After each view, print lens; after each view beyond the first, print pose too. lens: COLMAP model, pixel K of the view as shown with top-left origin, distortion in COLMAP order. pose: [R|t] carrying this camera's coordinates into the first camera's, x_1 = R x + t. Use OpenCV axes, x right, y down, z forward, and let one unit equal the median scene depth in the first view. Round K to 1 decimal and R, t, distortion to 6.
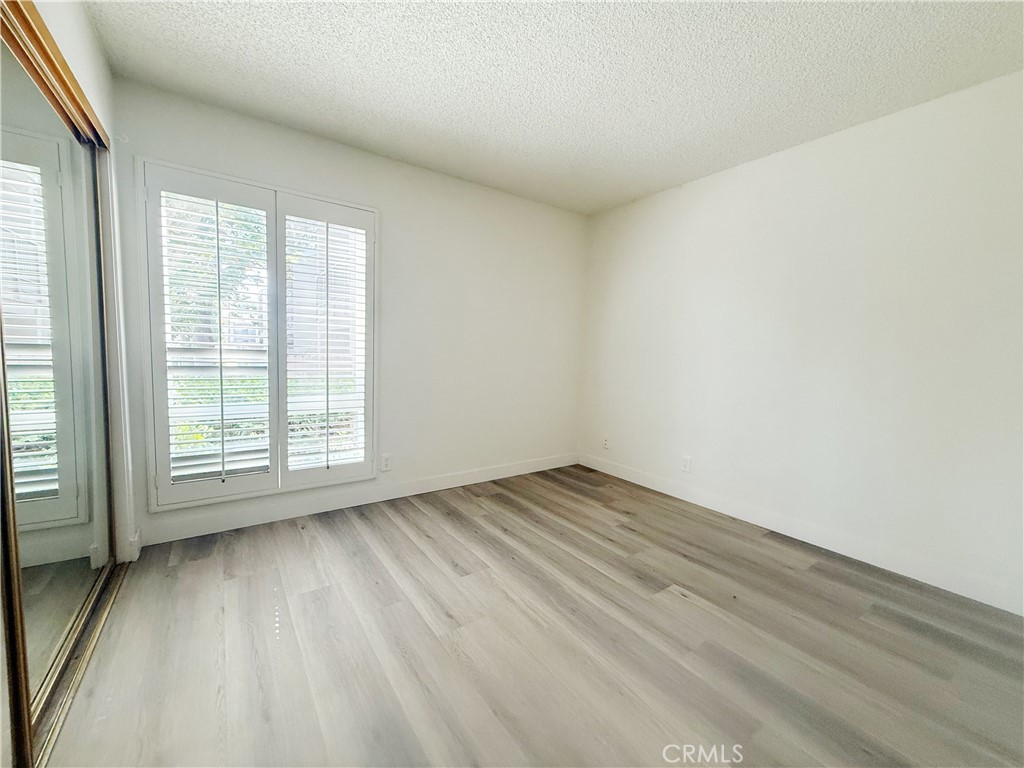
lens RADIAL K [[410.9, 0, 510.0], [0, 410.9, 382.5], [0, 0, 1]] dist [-0.002505, -0.000103]
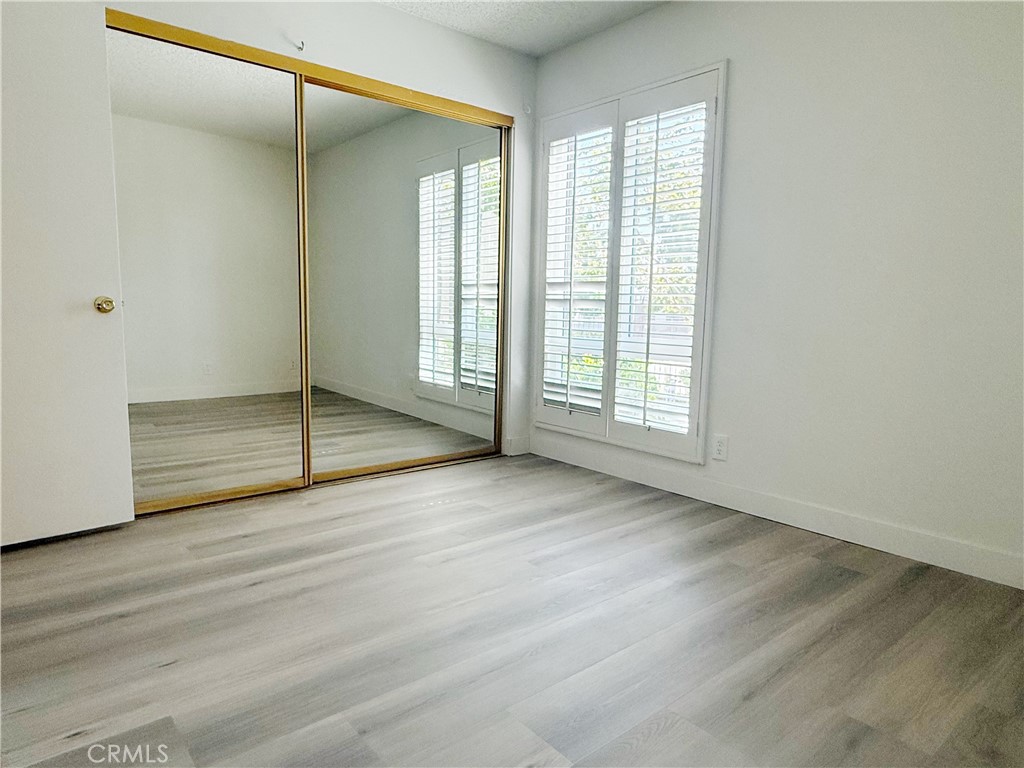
lens RADIAL K [[631.2, 0, 509.2], [0, 631.2, 383.0], [0, 0, 1]] dist [0.000001, -0.001832]
pose [[0.082685, 0.089786, -0.992523, 0.878311], [-0.097450, 0.991889, 0.081610, 0.056764], [0.991800, 0.089974, 0.090764, 0.744329]]
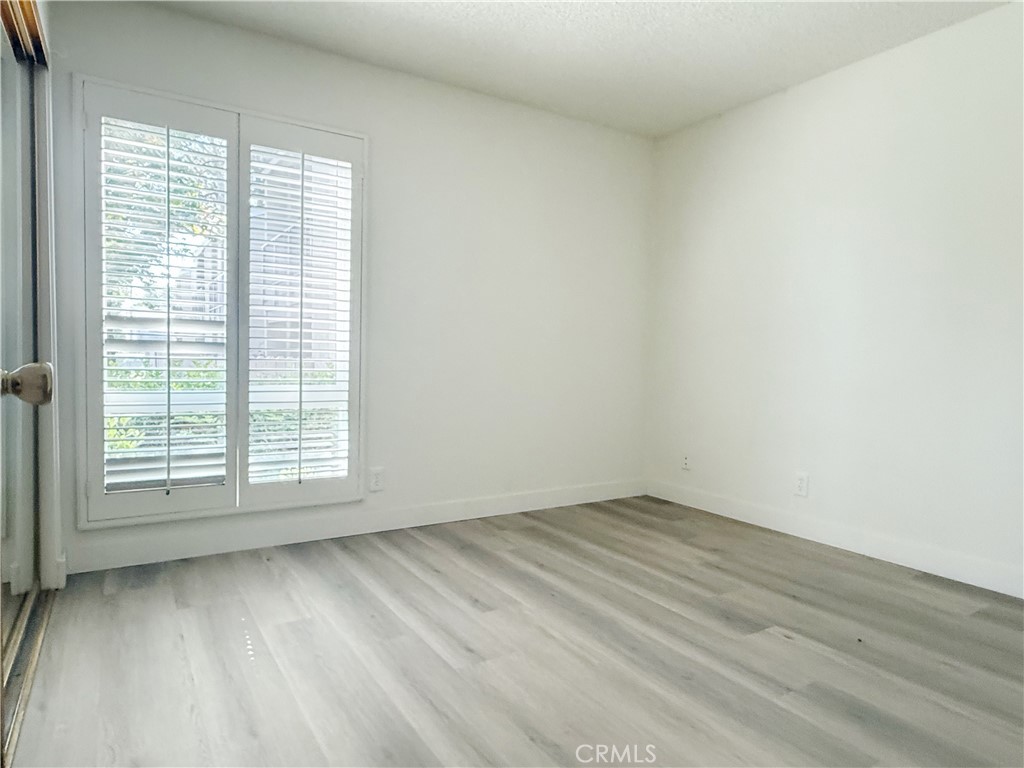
lens RADIAL K [[631.2, 0, 508.9], [0, 631.2, 385.7], [0, 0, 1]] dist [0.000001, -0.001832]
pose [[0.998269, -0.007936, -0.058275, -0.002143], [0.005918, 0.999380, -0.034715, 0.091159], [0.058514, 0.034310, 0.997697, -0.138413]]
